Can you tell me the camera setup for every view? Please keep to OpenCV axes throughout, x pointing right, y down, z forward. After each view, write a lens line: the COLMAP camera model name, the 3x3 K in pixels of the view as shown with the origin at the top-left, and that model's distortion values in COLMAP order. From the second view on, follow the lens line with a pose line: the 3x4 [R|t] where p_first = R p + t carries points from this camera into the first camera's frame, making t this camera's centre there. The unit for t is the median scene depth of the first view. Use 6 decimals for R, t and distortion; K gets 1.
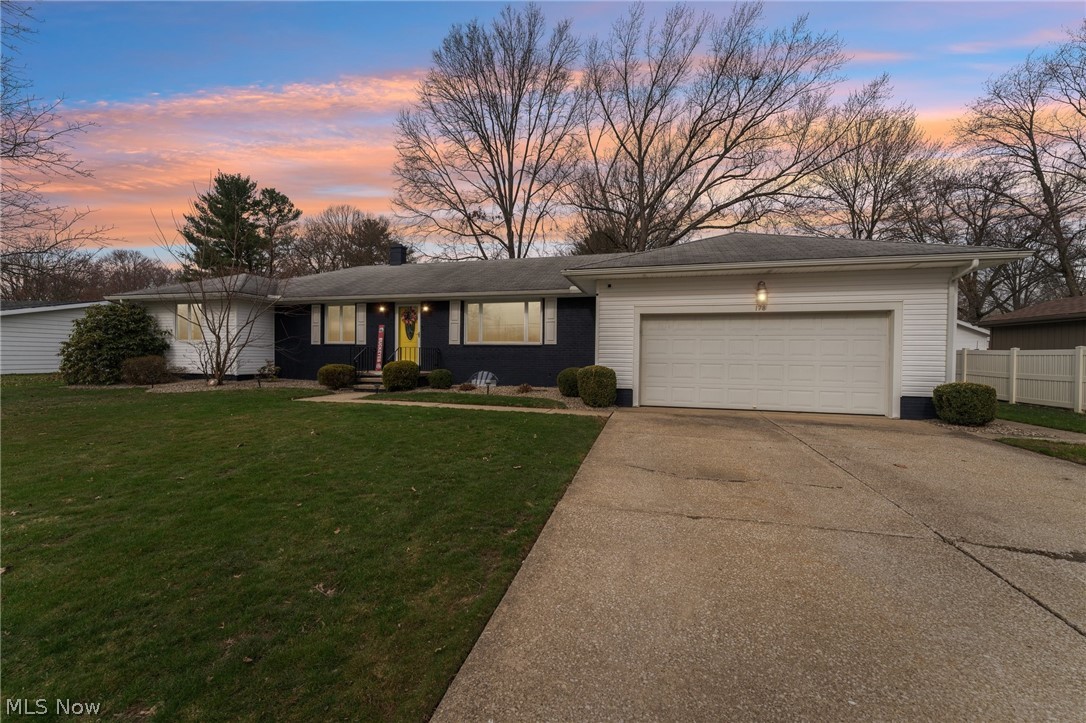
lens RADIAL K [[436.1, 0, 527.7], [0, 436.1, 363.4], [0, 0, 1]] dist [-0.001320, -0.000390]
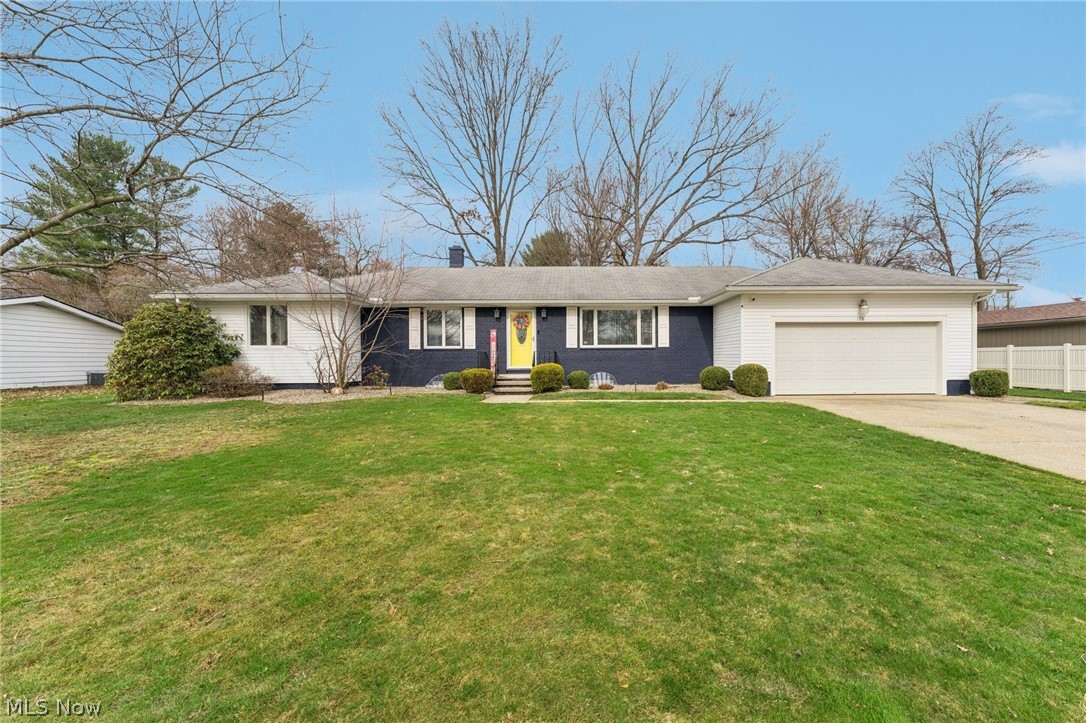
lens RADIAL K [[452.4, 0, 578.5], [0, 452.4, 364.3], [0, 0, 1]] dist [-0.002775, 0.000320]
pose [[0.958251, -0.020298, 0.285208, -0.447398], [0.021544, 0.999767, -0.001234, -0.001434], [-0.285116, 0.007327, 0.958465, -0.061938]]
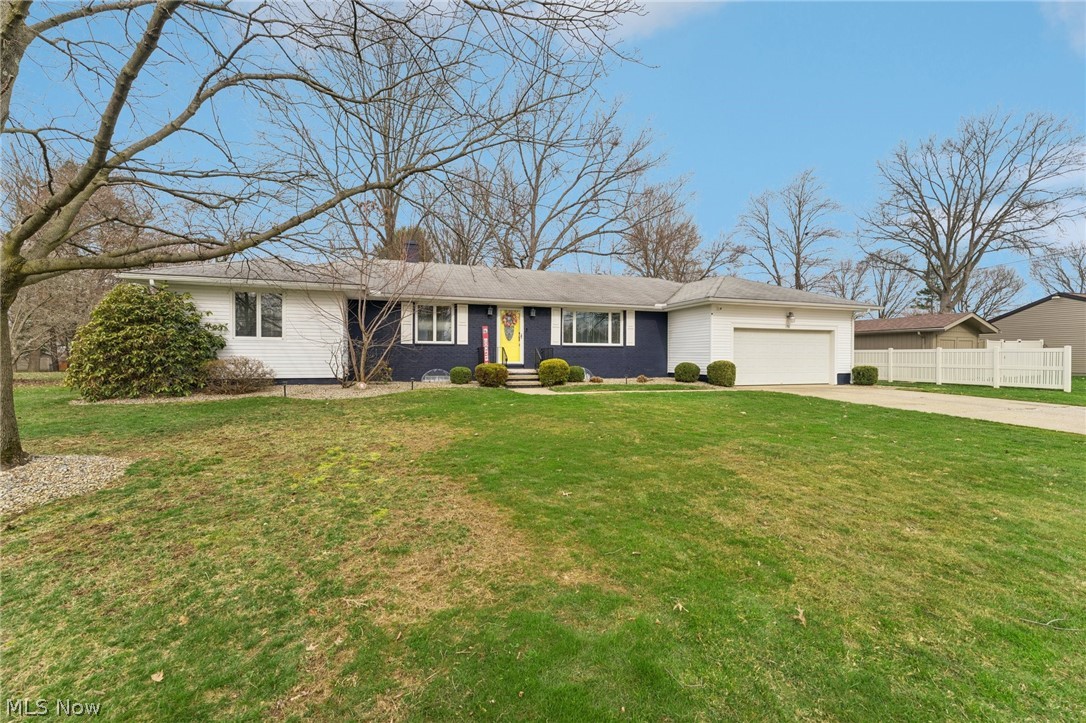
lens RADIAL K [[436.1, 0, 541.0], [0, 436.1, 357.5], [0, 0, 1]] dist [-0.001320, -0.000390]
pose [[0.835033, -0.009732, 0.550113, -0.805594], [0.015056, 0.999873, -0.005166, -0.004523], [-0.549993, 0.012596, 0.835074, 0.043708]]
